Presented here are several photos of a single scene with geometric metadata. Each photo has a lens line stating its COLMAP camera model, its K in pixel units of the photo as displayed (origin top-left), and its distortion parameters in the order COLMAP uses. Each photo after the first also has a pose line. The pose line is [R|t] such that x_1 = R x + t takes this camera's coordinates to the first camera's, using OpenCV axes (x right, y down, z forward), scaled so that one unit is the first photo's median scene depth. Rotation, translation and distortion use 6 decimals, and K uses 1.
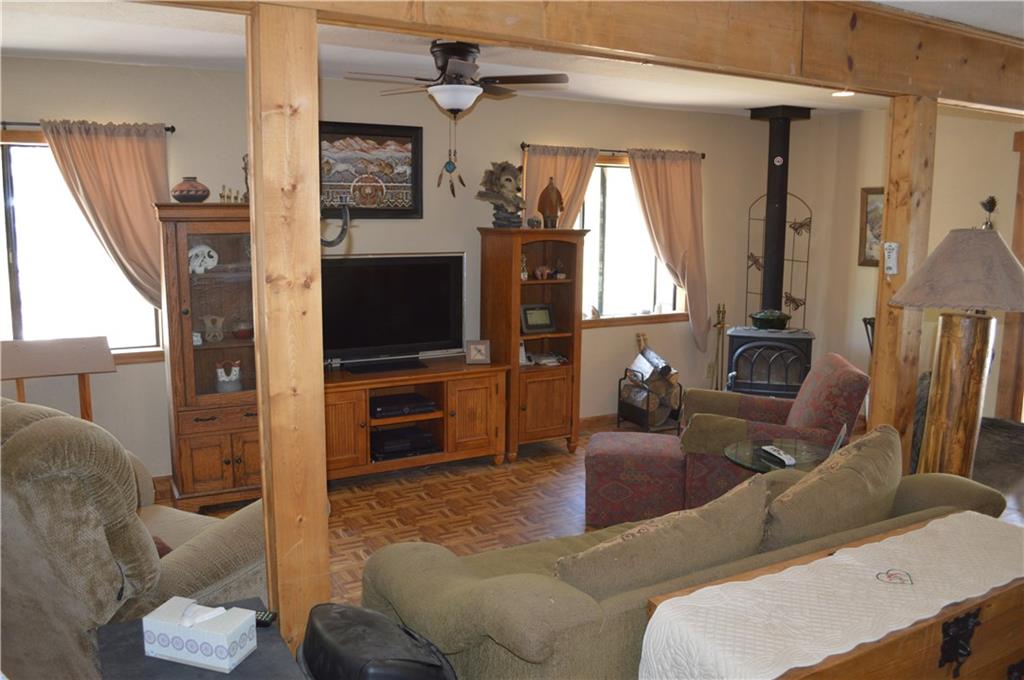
lens RADIAL K [[810.1, 0, 537.1], [0, 810.1, 337.1], [0, 0, 1]] dist [-0.079775, 0.015002]
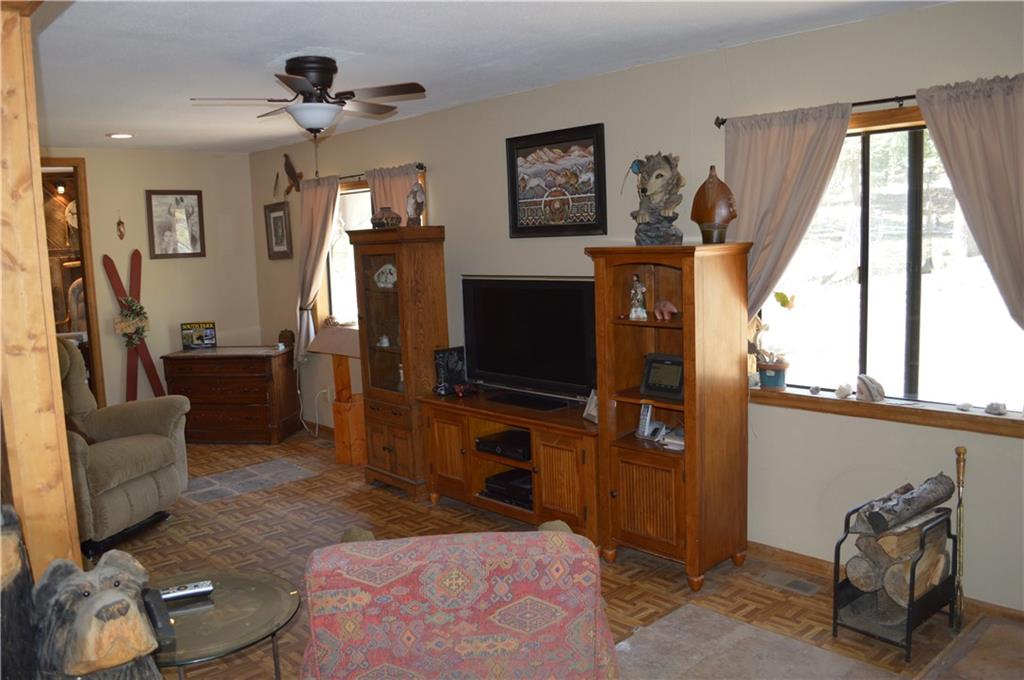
lens RADIAL K [[810.1, 0, 514.2], [0, 810.1, 340.5], [0, 0, 1]] dist [-0.079775, 0.015002]
pose [[0.225971, 0.103972, -0.968570, 0.664736], [-0.112230, 0.990446, 0.080137, -0.098969], [0.967647, 0.090594, 0.235481, 0.752290]]
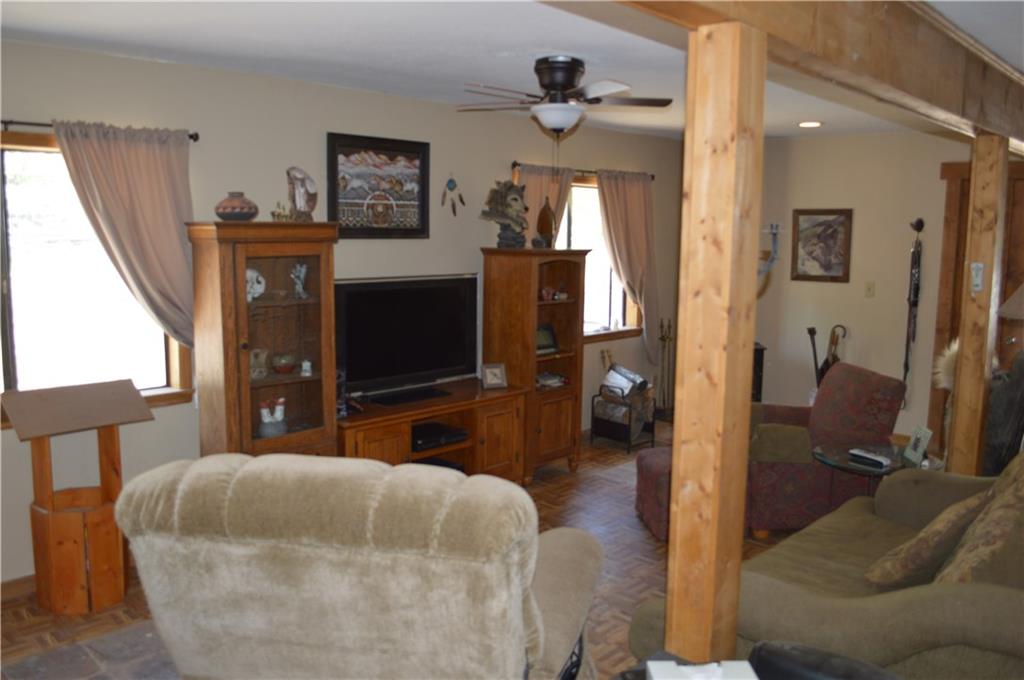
lens RADIAL K [[810.1, 0, 517.1], [0, 810.1, 336.9], [0, 0, 1]] dist [-0.079775, 0.015002]
pose [[0.961988, -0.033699, 0.271004, -0.314149], [0.038662, 0.999168, -0.012995, -0.014941], [-0.270341, 0.022978, 0.962490, 0.058420]]
